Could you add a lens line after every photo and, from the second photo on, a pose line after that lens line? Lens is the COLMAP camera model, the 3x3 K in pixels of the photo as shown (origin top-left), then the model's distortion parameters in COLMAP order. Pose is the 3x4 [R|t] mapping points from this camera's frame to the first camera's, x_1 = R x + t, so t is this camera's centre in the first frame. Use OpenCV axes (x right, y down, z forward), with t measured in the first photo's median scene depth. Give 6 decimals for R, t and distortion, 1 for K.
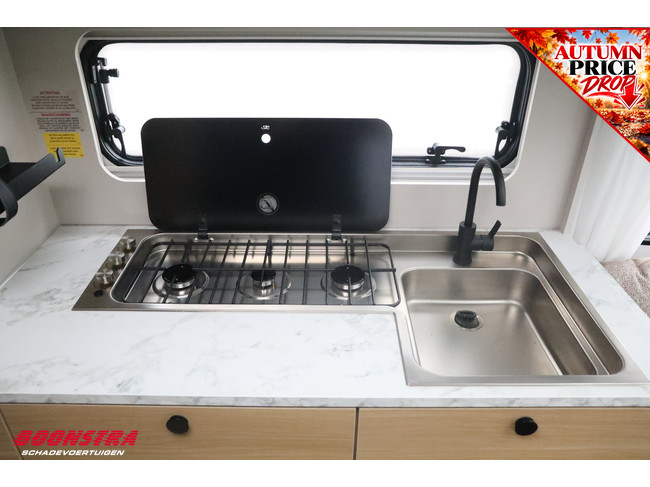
lens RADIAL K [[504.8, 0, 325.0], [0, 504.8, 243.5], [0, 0, 1]] dist [-0.001888, -0.001225]
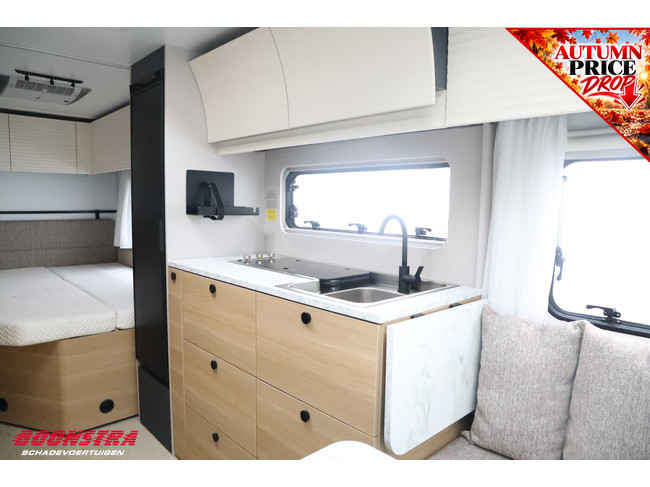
lens RADIAL K [[444.1, 0, 325.0], [0, 444.1, 243.5], [0, 0, 1]] dist [-0.105054, 0.091307]
pose [[0.677939, 0.076792, -0.731096, 1.081908], [-0.381300, 0.887016, -0.260407, 0.332231], [0.628497, 0.455307, 0.630624, -0.020328]]
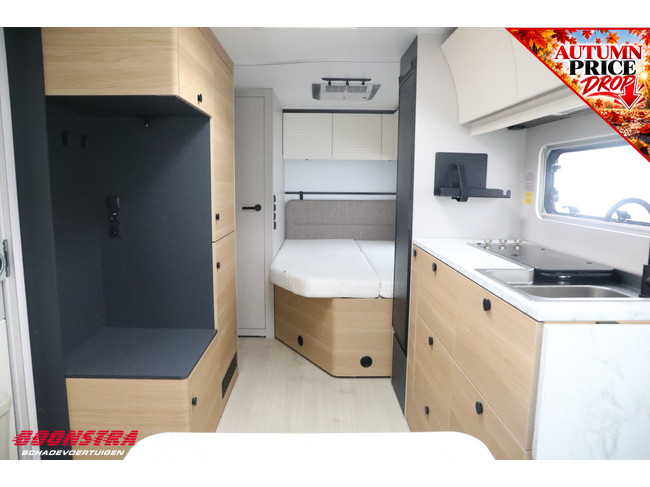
lens RADIAL K [[444.1, 0, 325.0], [0, 444.1, 243.5], [0, 0, 1]] dist [-0.105054, 0.091307]
pose [[0.029740, 0.133613, -0.990587, 1.232812], [-0.511541, 0.853449, 0.099757, 0.203352], [0.858744, 0.503759, 0.093730, 0.224720]]
